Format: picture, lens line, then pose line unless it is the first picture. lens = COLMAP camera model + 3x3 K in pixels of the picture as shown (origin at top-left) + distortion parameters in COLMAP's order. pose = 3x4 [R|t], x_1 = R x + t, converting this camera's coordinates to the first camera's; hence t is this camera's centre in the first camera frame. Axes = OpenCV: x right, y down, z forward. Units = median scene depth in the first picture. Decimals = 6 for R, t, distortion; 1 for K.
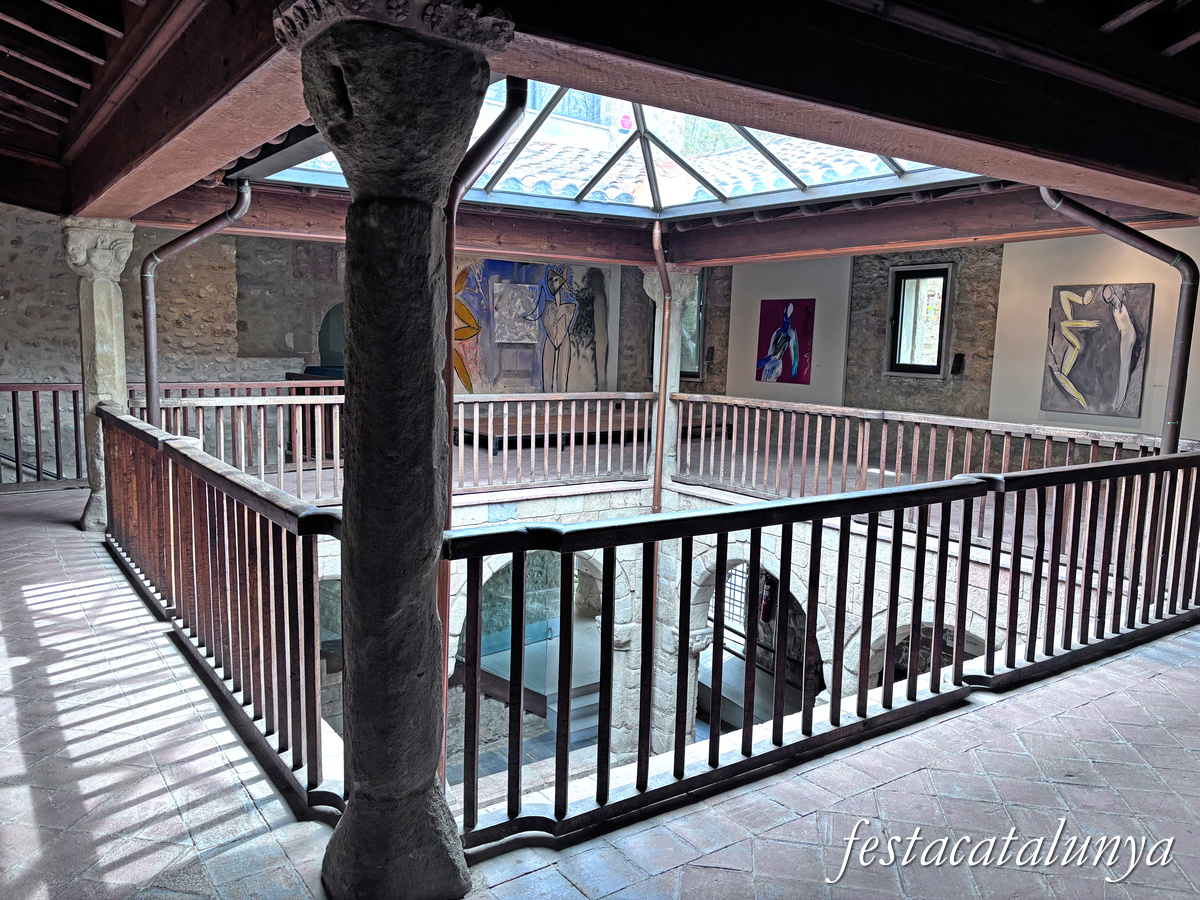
lens RADIAL K [[916.9, 0, 595.0], [0, 916.9, 452.5], [0, 0, 1]] dist [0.020174, 0.004533]
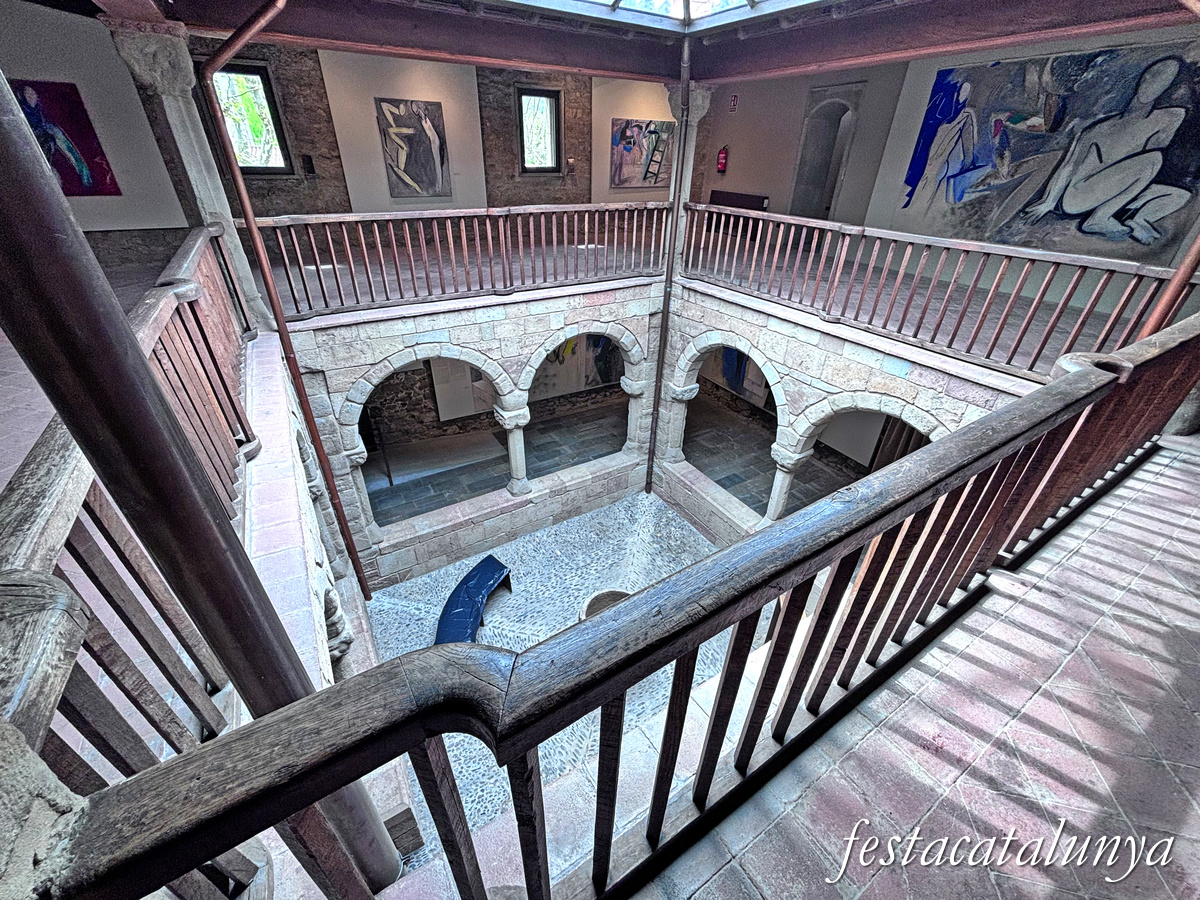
lens RADIAL K [[482.1, 0, 602.2], [0, 482.1, 441.5], [0, 0, 1]] dist [-0.001587, -0.000623]
pose [[0.052467, -0.531169, 0.845640, -0.383631], [0.104668, 0.845067, 0.524315, -0.089611], [-0.993122, 0.061002, 0.099935, 0.636838]]
